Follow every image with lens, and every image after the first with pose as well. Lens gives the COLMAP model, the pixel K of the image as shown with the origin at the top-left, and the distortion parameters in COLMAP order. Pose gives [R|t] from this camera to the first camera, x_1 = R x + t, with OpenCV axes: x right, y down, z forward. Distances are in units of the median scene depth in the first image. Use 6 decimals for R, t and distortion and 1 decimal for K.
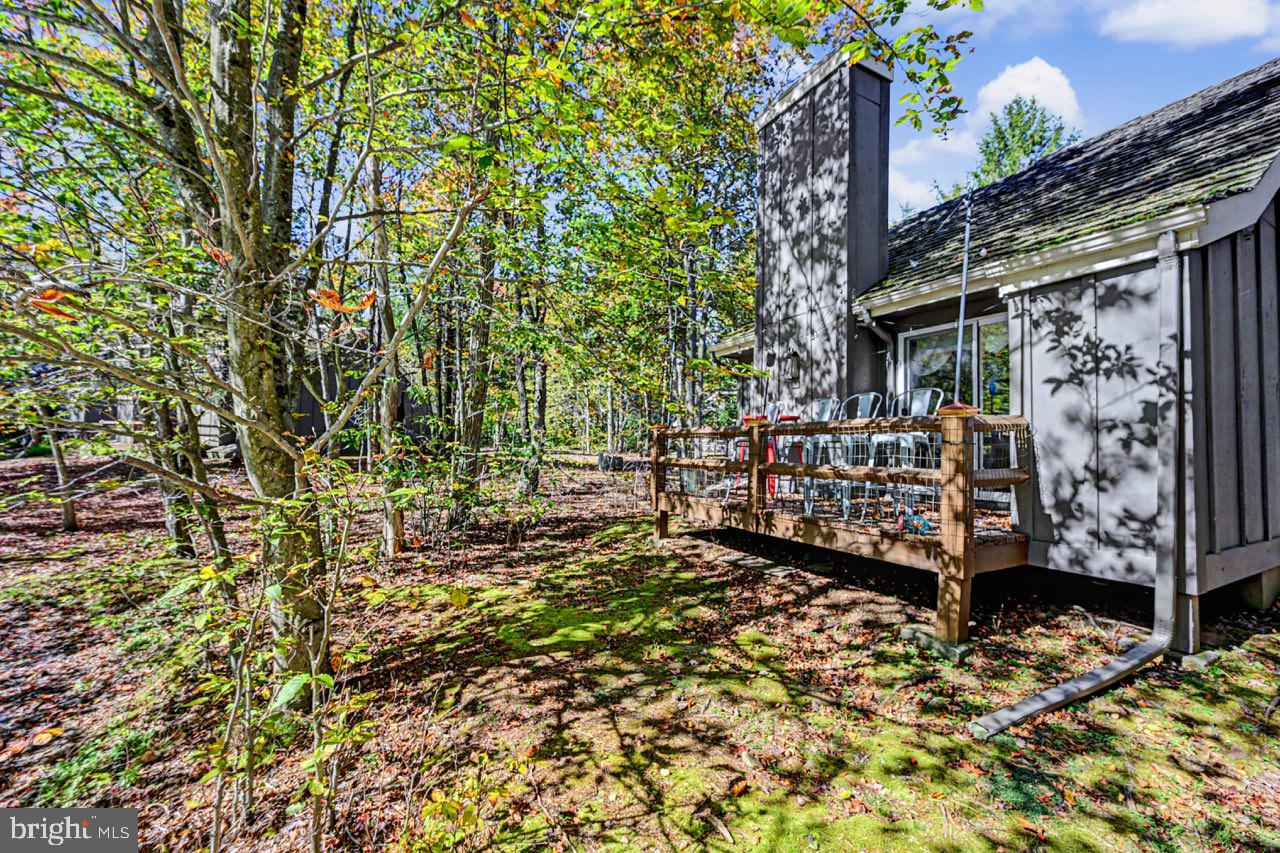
lens RADIAL K [[503.4, 0, 636.9], [0, 503.4, 431.3], [0, 0, 1]] dist [-0.000316, 0.000052]
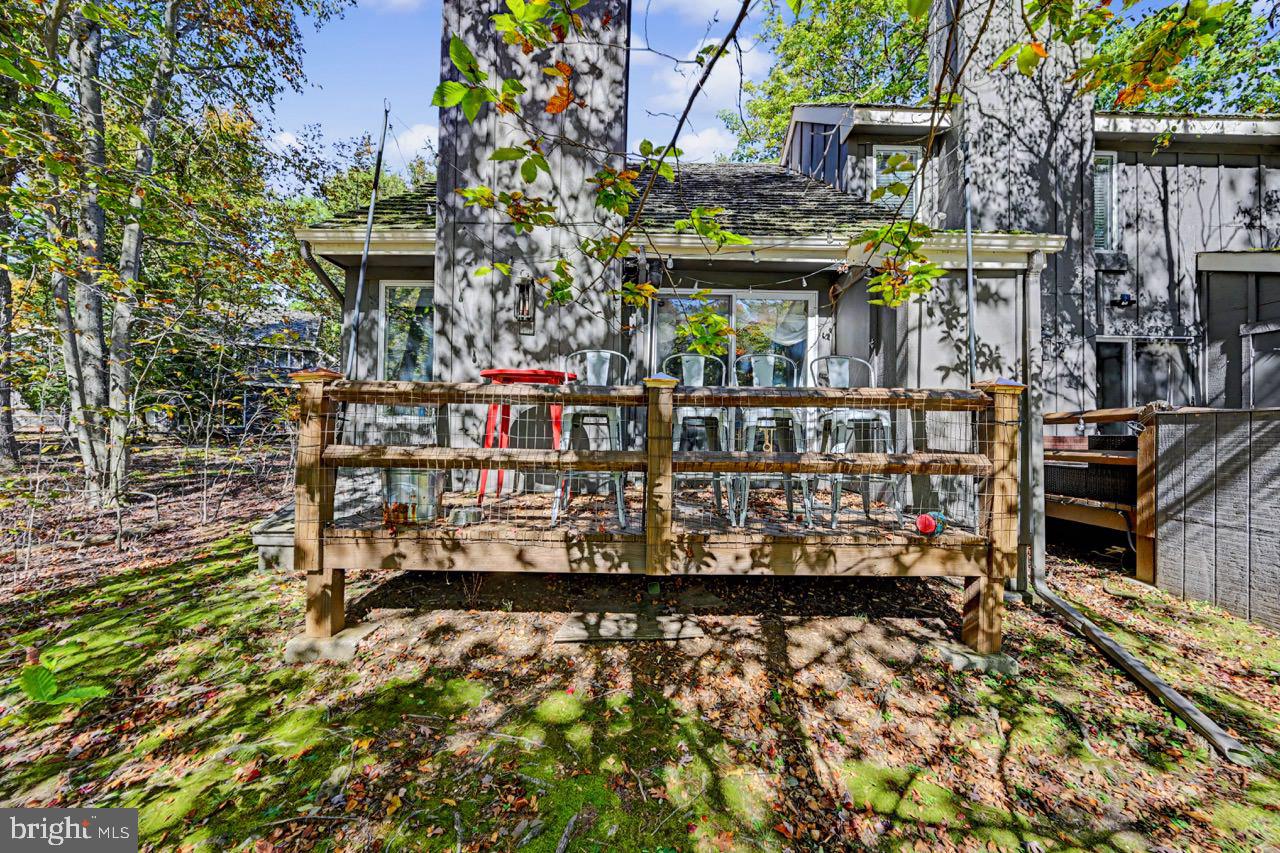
lens RADIAL K [[471.2, 0, 639.8], [0, 471.2, 439.3], [0, 0, 1]] dist [0.000682, -0.000011]
pose [[0.437434, -0.016907, 0.899092, -0.262593], [-0.046123, 0.998085, 0.041208, 0.027909], [-0.898067, -0.059494, 0.435817, 0.824159]]
